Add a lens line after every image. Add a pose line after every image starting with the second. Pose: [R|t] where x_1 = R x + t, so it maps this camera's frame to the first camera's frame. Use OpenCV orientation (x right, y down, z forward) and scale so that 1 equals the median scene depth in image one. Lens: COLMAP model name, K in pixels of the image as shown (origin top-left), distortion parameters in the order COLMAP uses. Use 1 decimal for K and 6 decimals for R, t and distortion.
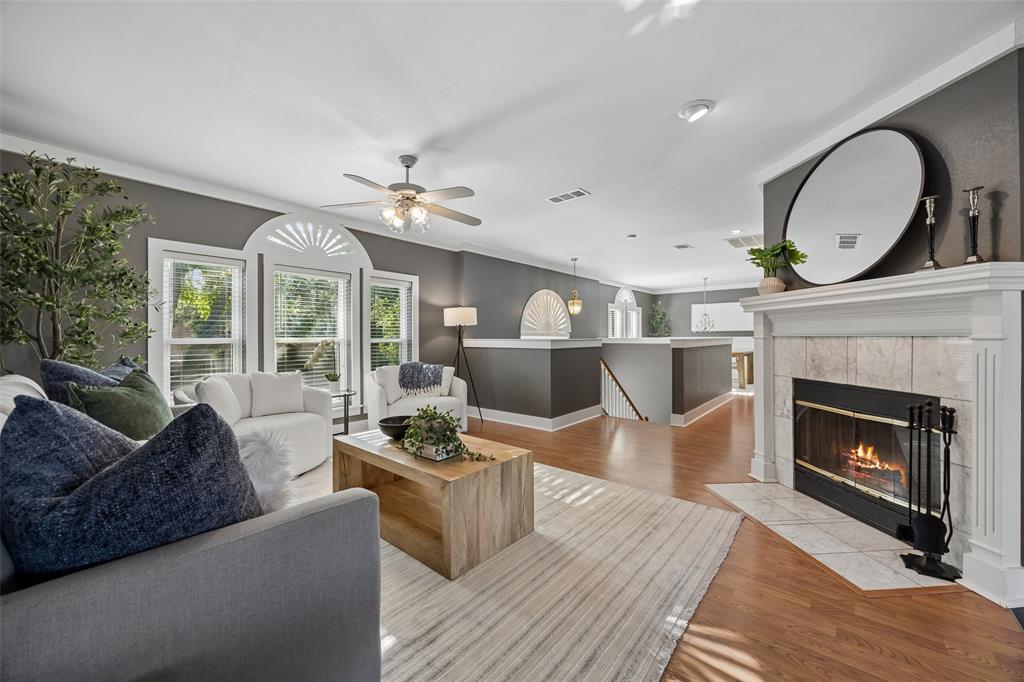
lens RADIAL K [[392.5, 0, 518.7], [0, 392.5, 338.4], [0, 0, 1]] dist [-0.009163, -0.000091]
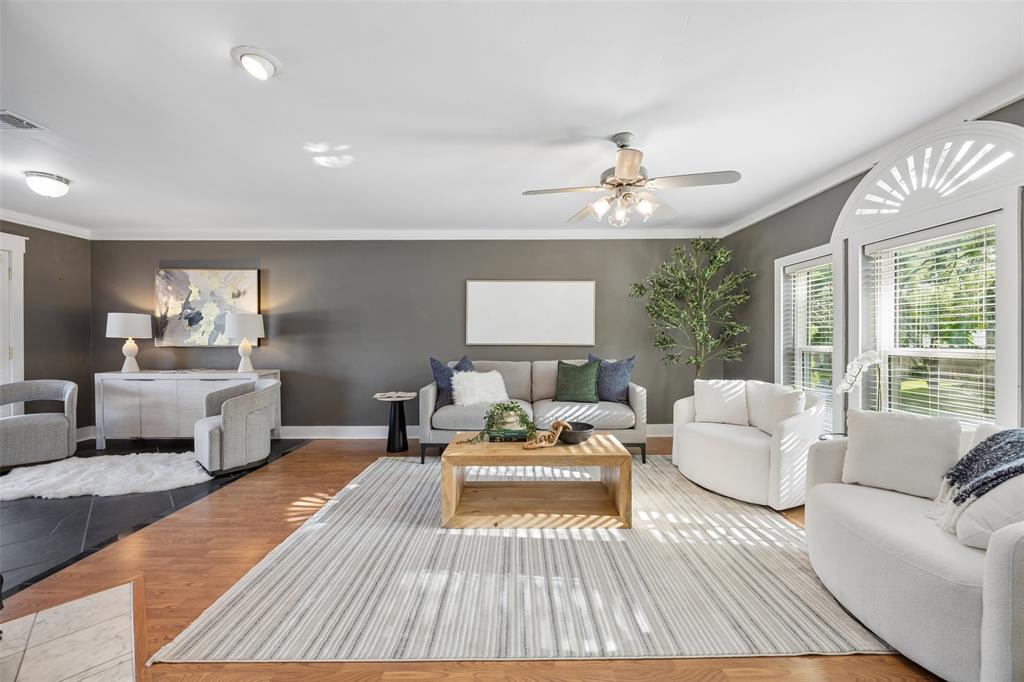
lens RADIAL K [[392.5, 0, 508.7], [0, 392.5, 335.5], [0, 0, 1]] dist [-0.009163, -0.000091]
pose [[-0.793263, -0.001777, -0.608876, 0.293334], [-0.000450, 0.999997, -0.002332, -0.020692], [0.608879, -0.001576, -0.793262, 1.055435]]
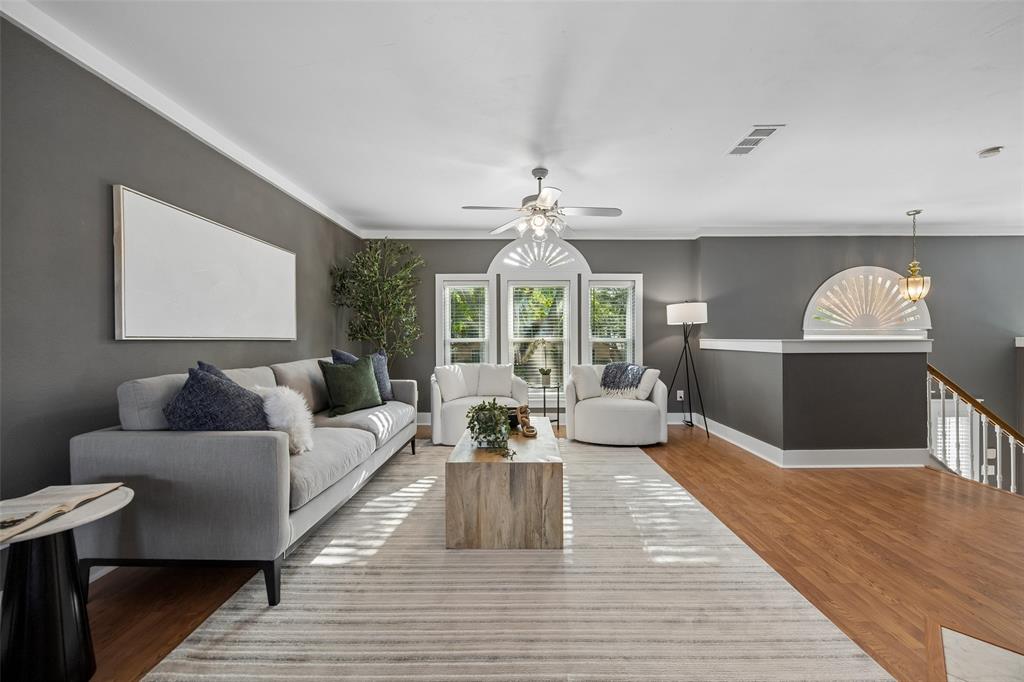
lens RADIAL K [[392.5, 0, 515.2], [0, 392.5, 342.9], [0, 0, 1]] dist [-0.009163, -0.000091]
pose [[0.636910, 0.008640, -0.770890, 0.346502], [0.000248, 0.999935, 0.011412, 0.000235], [0.770938, -0.007460, 0.636866, 0.176008]]
